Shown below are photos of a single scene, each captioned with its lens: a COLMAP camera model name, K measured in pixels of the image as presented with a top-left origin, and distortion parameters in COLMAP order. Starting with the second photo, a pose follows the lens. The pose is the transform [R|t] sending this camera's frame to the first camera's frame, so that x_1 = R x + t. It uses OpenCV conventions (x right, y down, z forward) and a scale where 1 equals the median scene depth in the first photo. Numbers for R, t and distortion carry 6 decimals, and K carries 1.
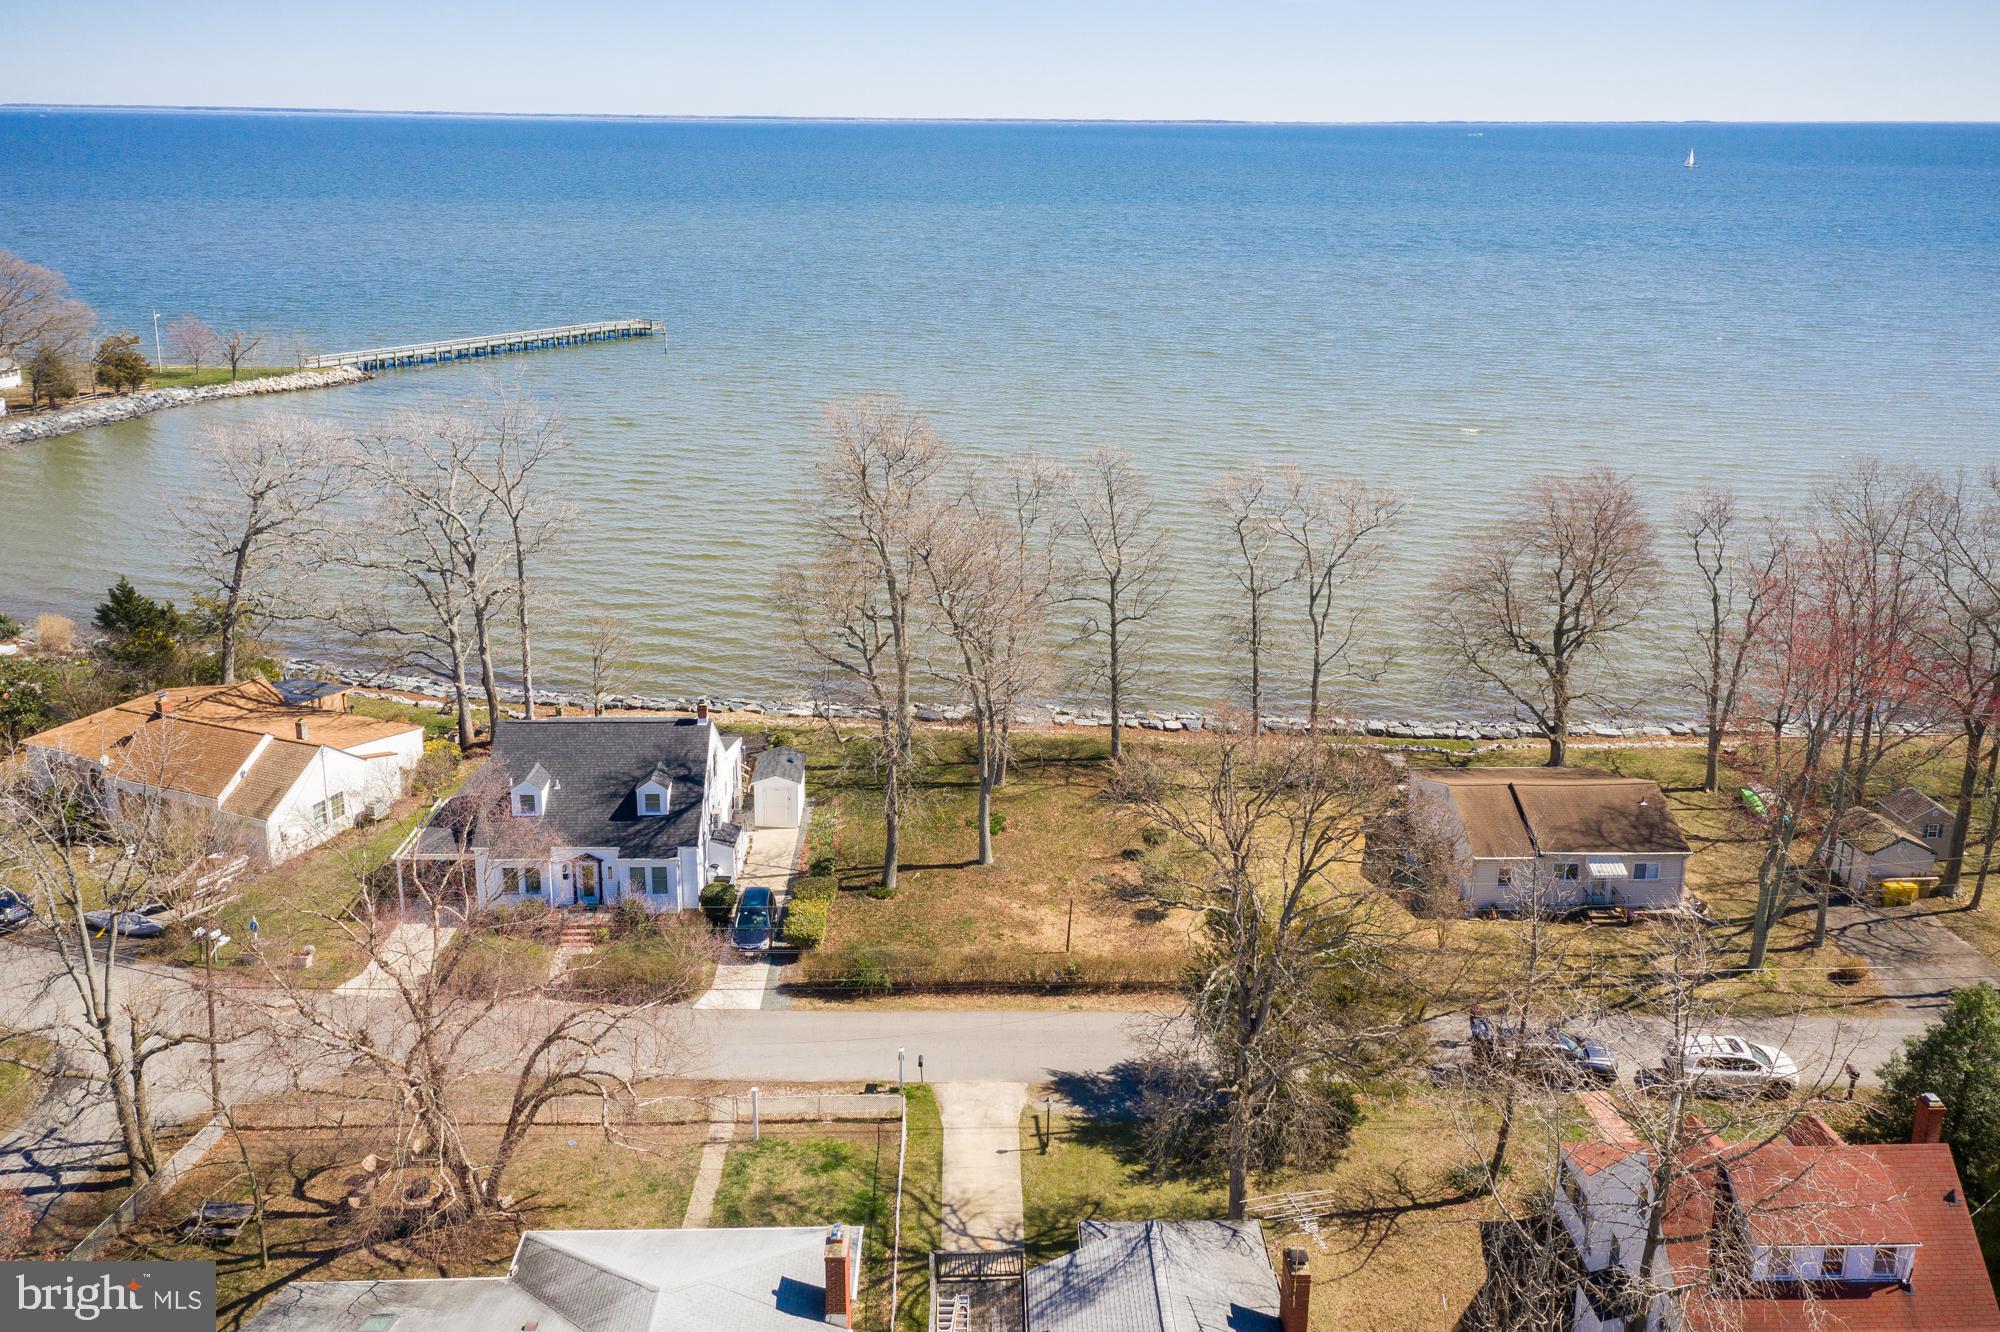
lens RADIAL K [[1598.6, 0, 994.0], [0, 1598.6, 613.3], [0, 0, 1]] dist [0.011448, 0.033811]
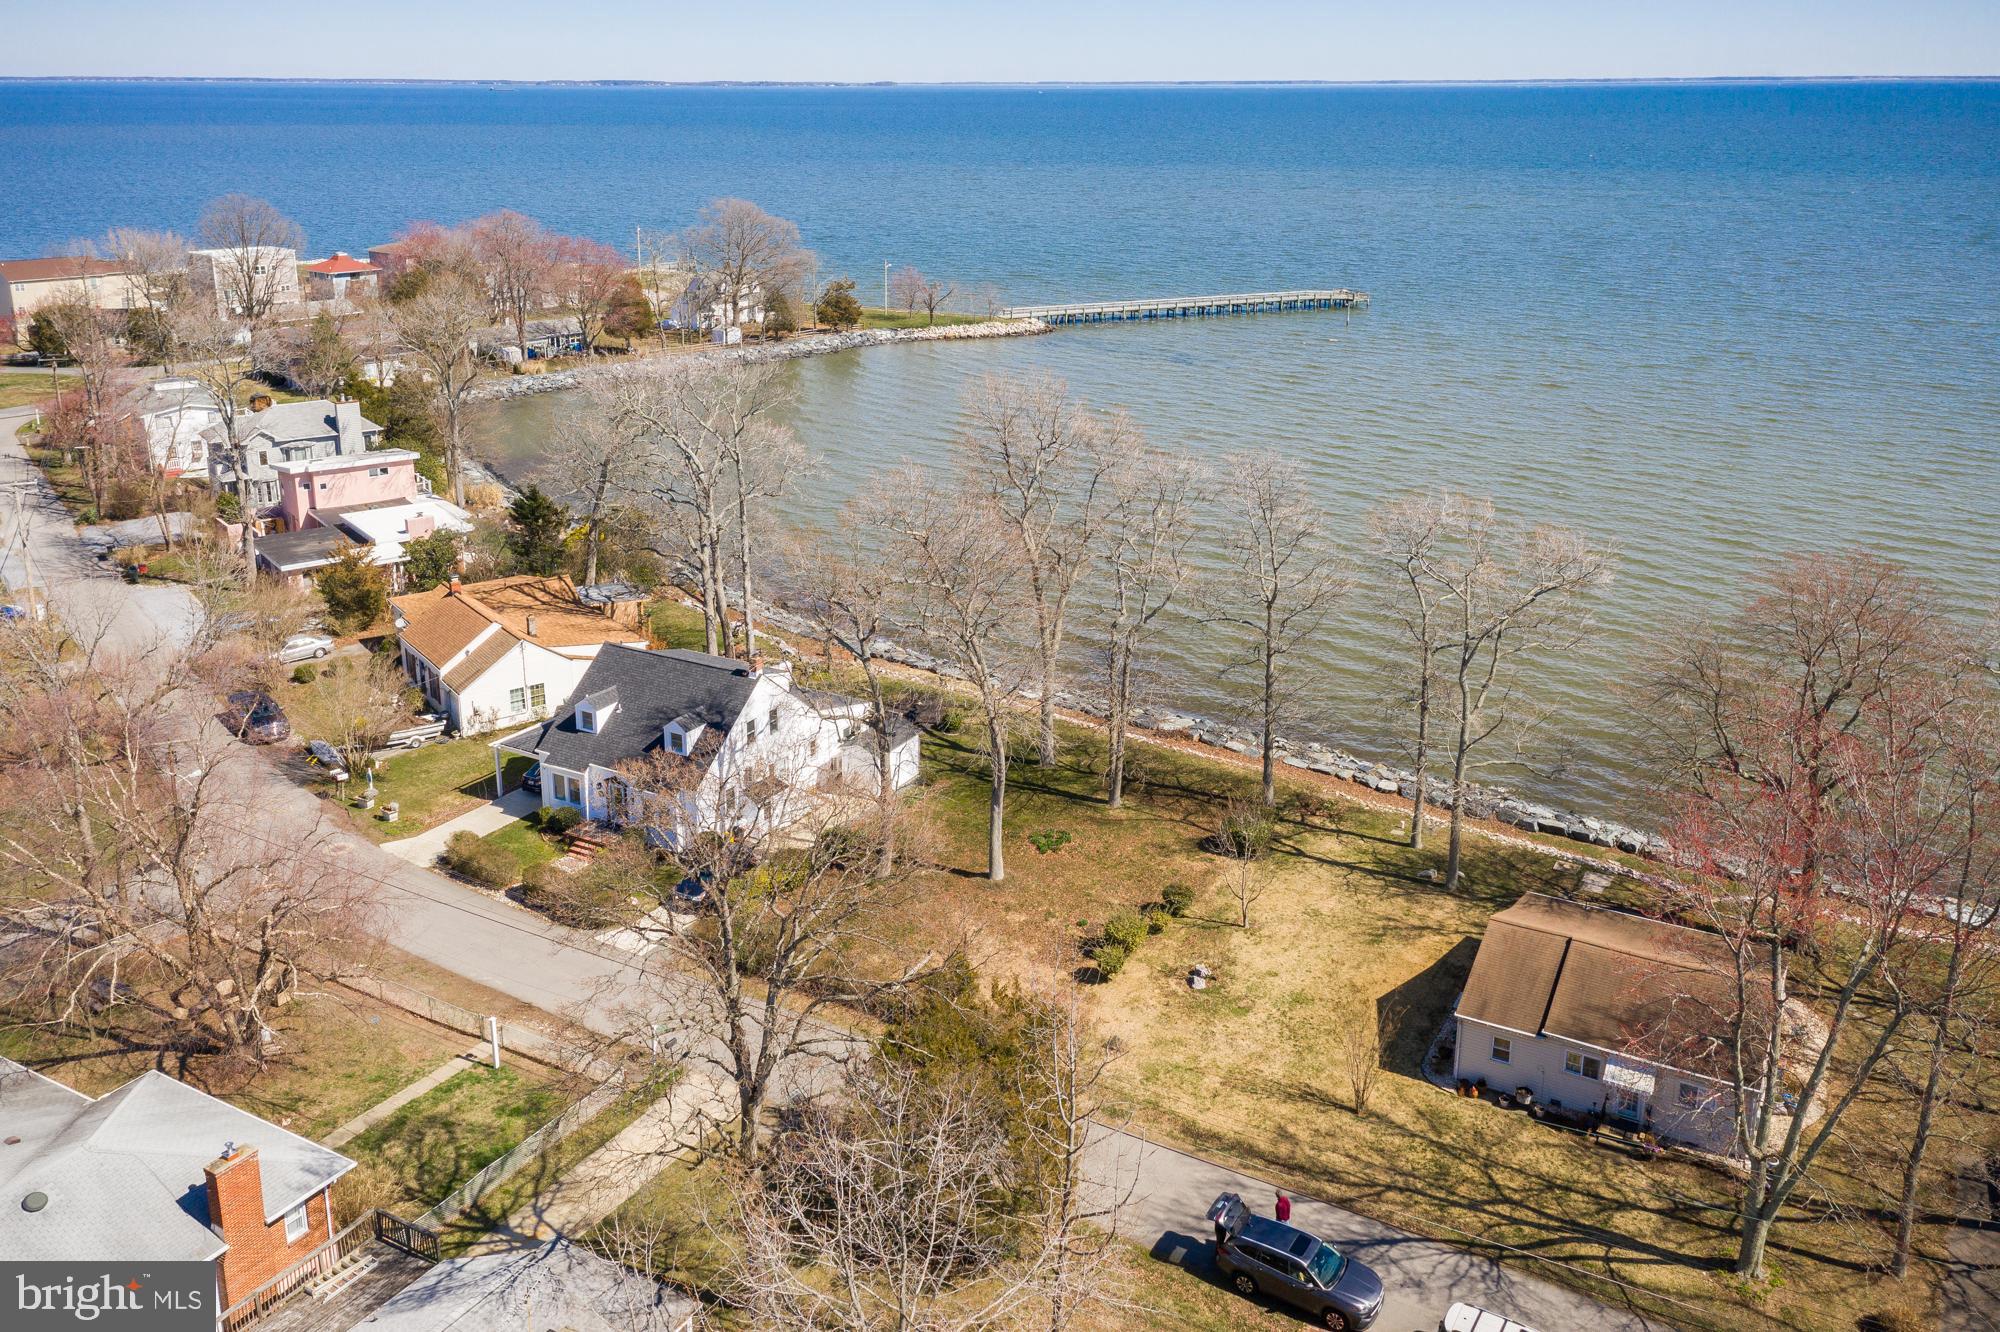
lens RADIAL K [[1598.6, 0, 1003.8], [0, 1598.6, 647.9], [0, 0, 1]] dist [0.011448, 0.033811]
pose [[0.852538, 0.164282, -0.496176, 0.441365], [-0.145166, 0.986394, 0.077166, -0.049652], [0.502101, 0.006240, 0.864786, 0.192832]]
